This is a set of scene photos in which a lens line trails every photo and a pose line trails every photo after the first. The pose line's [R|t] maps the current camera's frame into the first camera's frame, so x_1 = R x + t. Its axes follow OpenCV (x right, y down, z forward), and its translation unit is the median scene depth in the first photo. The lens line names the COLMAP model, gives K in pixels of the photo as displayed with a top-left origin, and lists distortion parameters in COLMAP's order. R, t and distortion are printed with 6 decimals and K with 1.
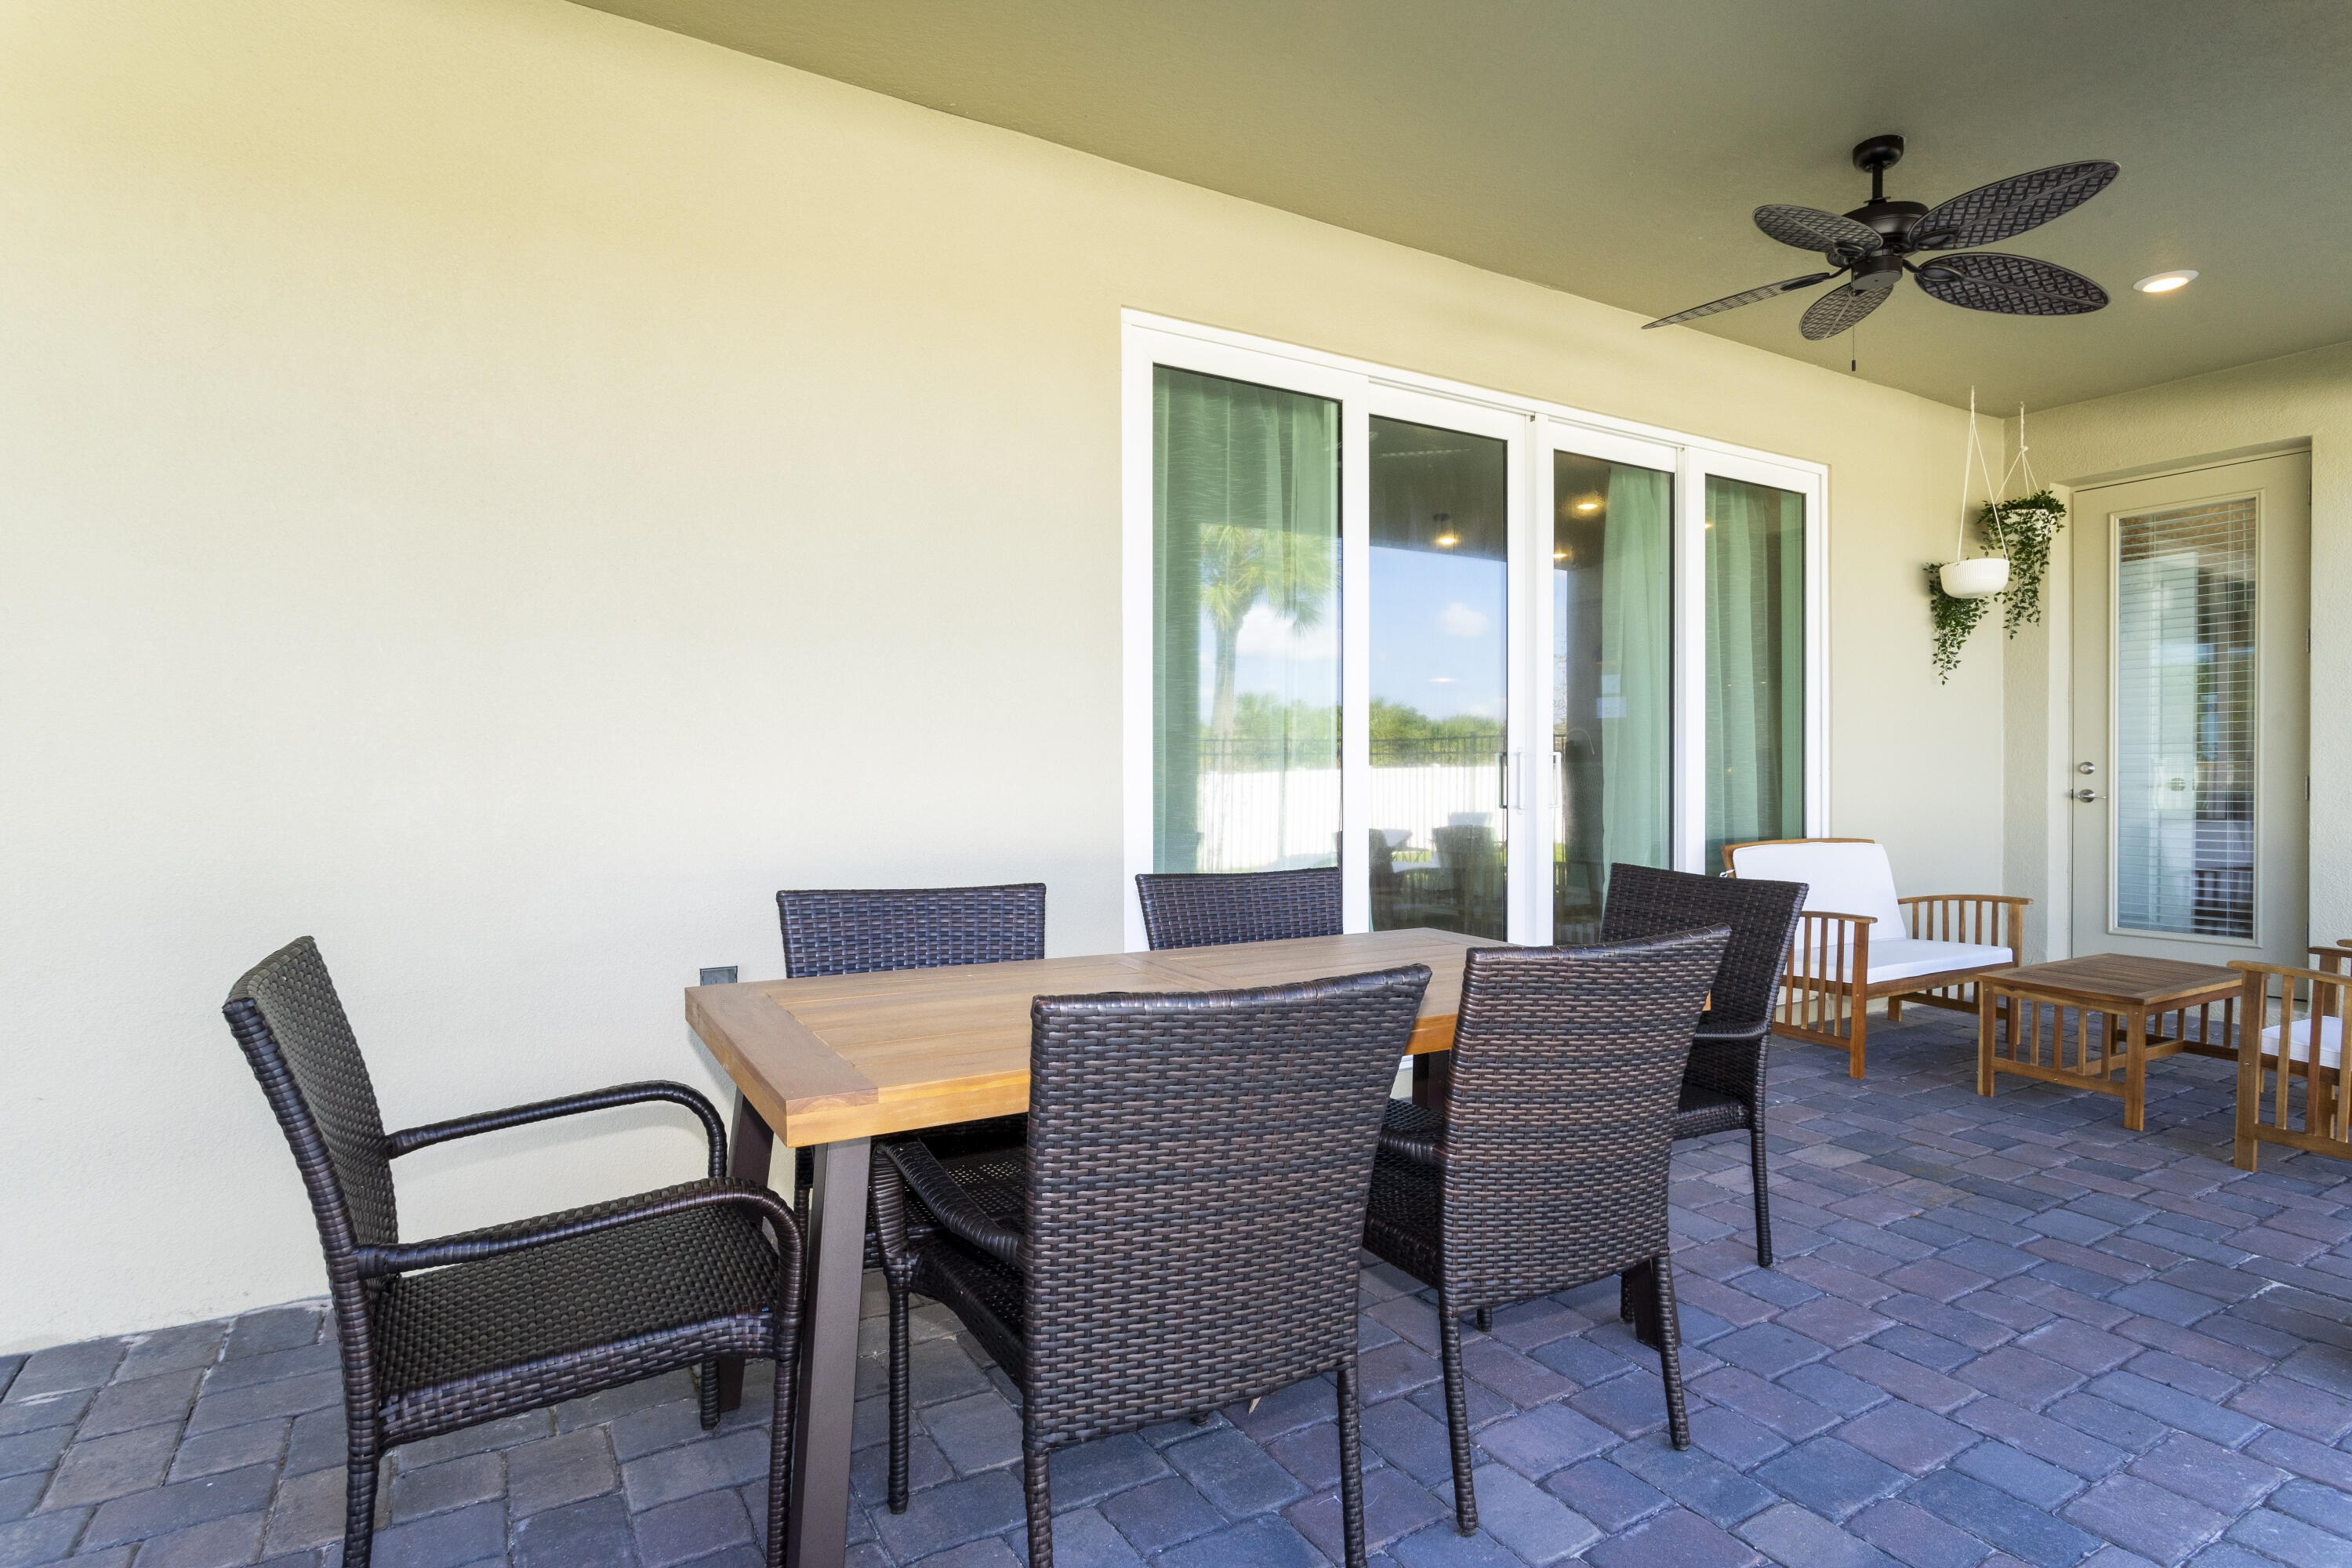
lens RADIAL K [[1253.4, 0, 1196.8], [0, 1253.4, 771.3], [0, 0, 1]] dist [0.007382, 0.001354]
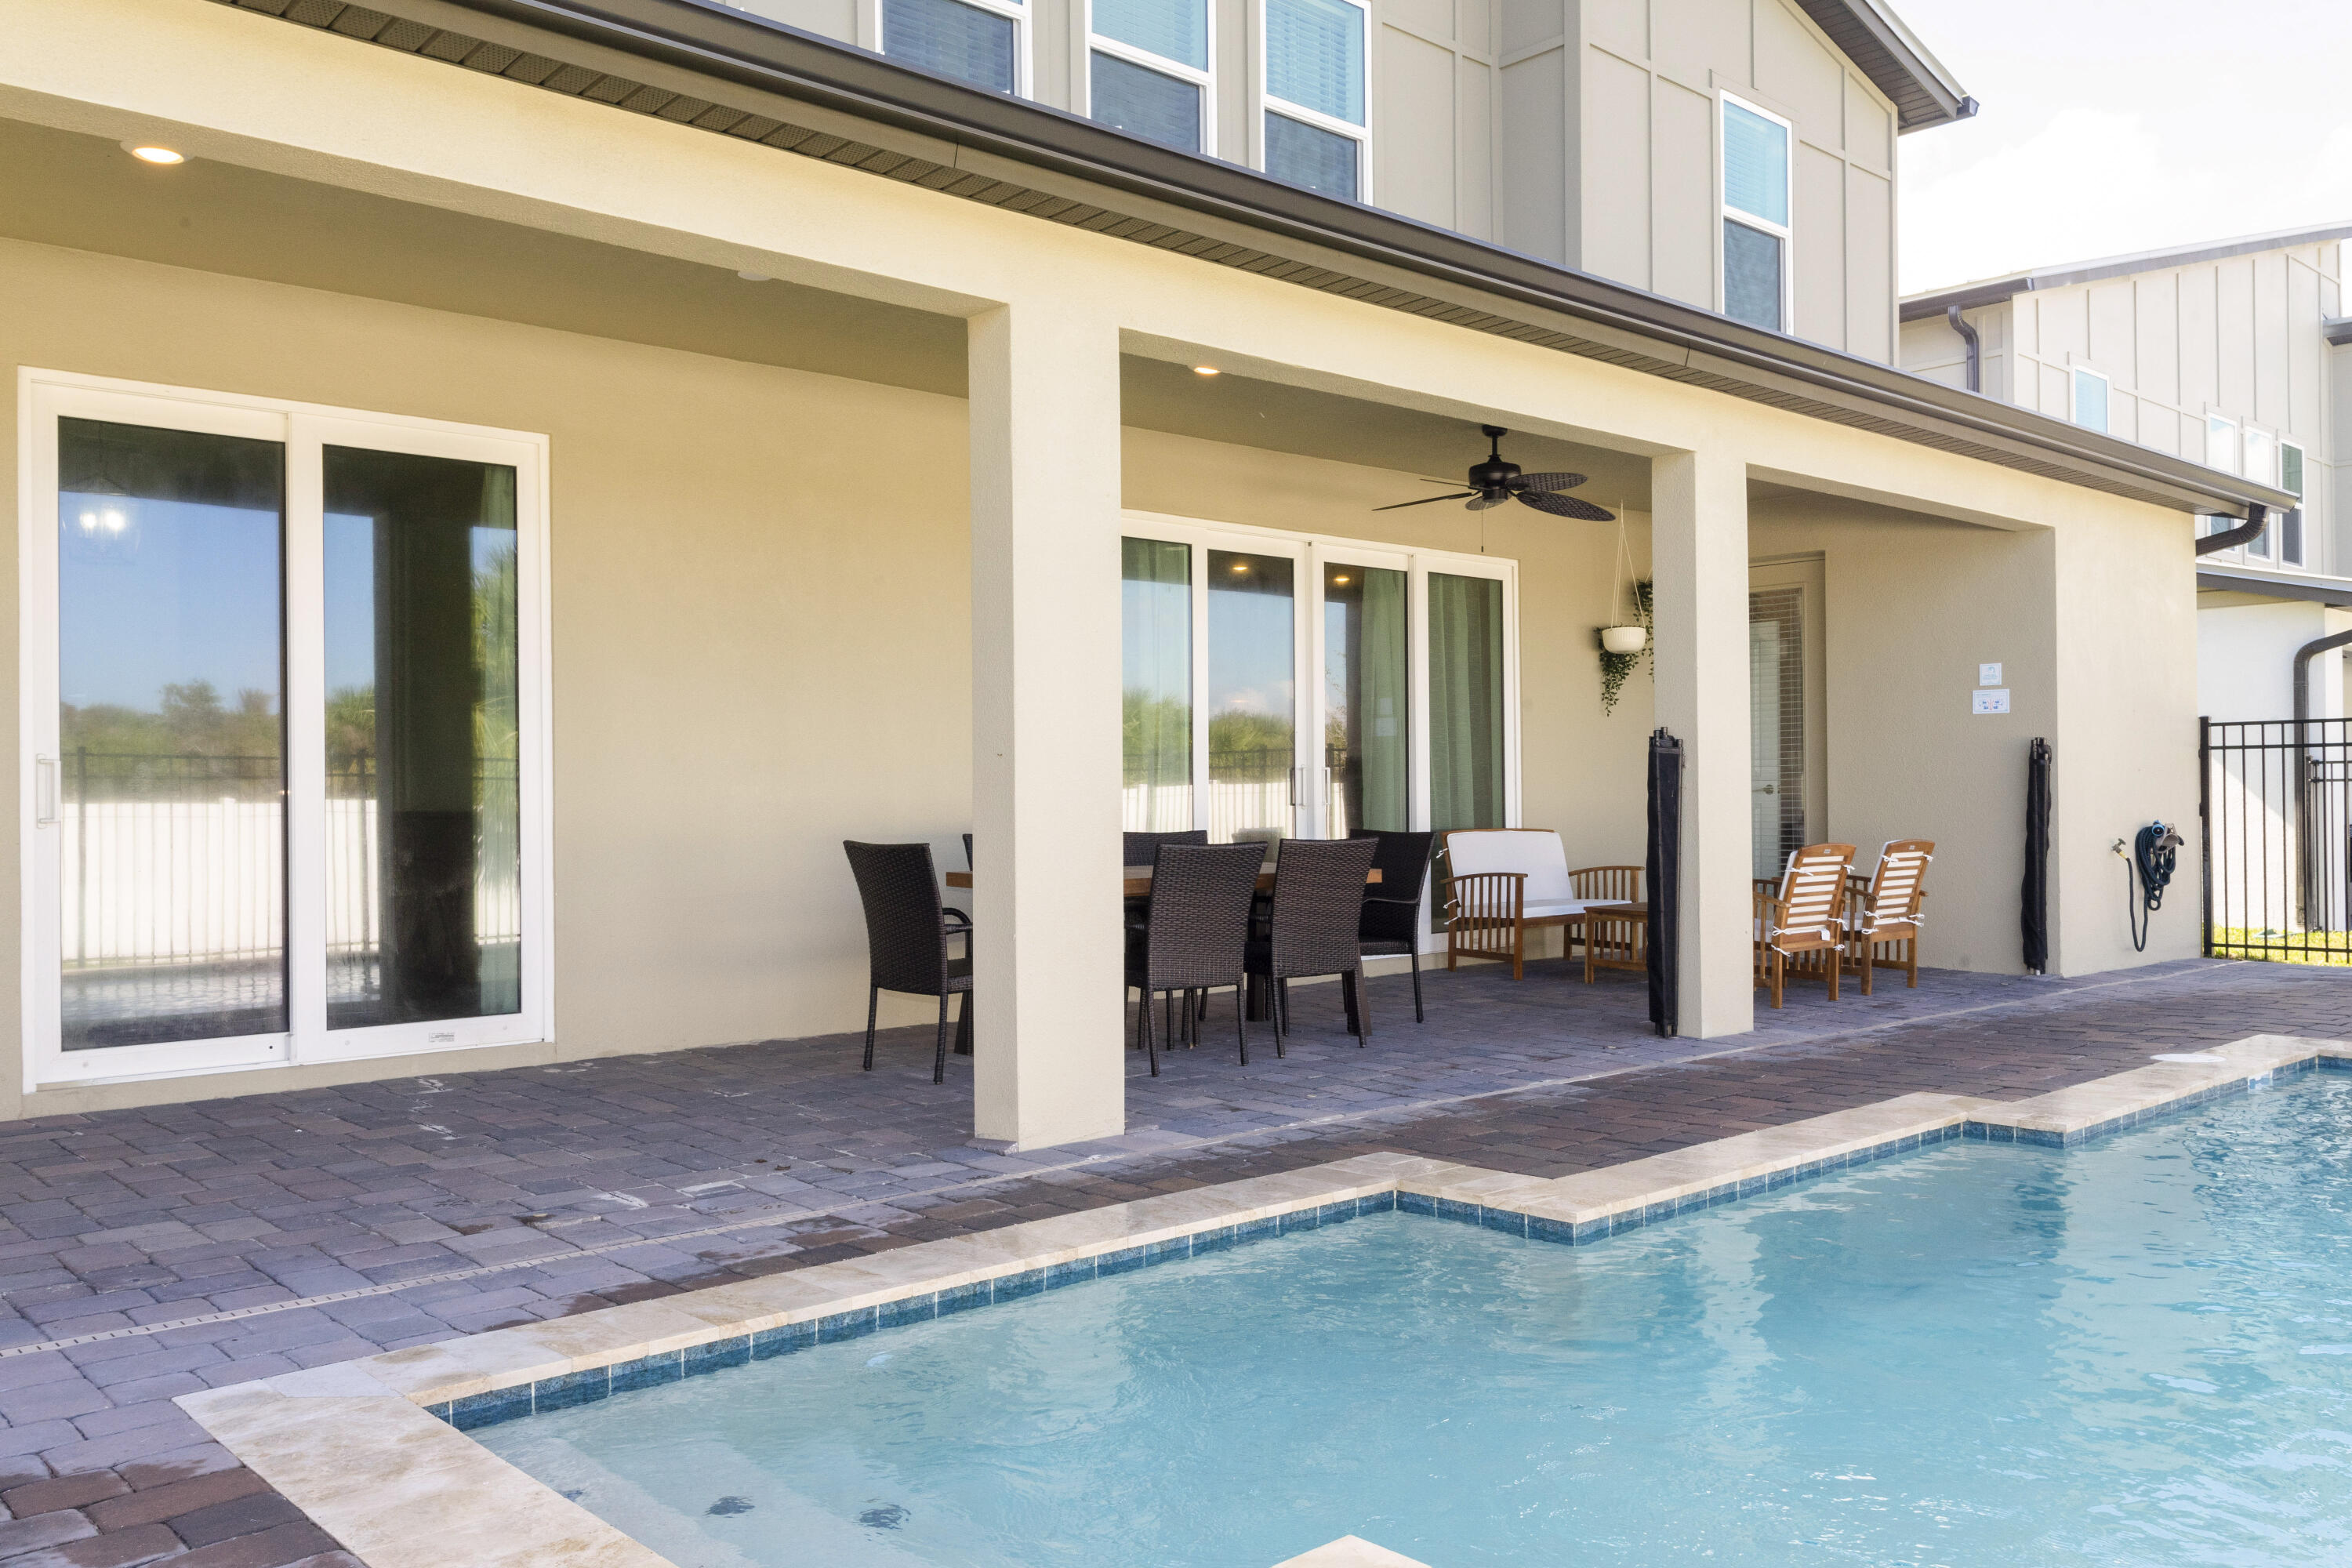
lens RADIAL K [[1900.3, 0, 1188.7], [0, 1900.3, 780.8], [0, 0, 1]] dist [0.027296, 0.005452]
pose [[0.982740, -0.005149, 0.184918, -0.264096], [0.006073, 0.999972, -0.004429, 0.007987], [-0.184890, 0.005476, 0.982744, -1.073021]]
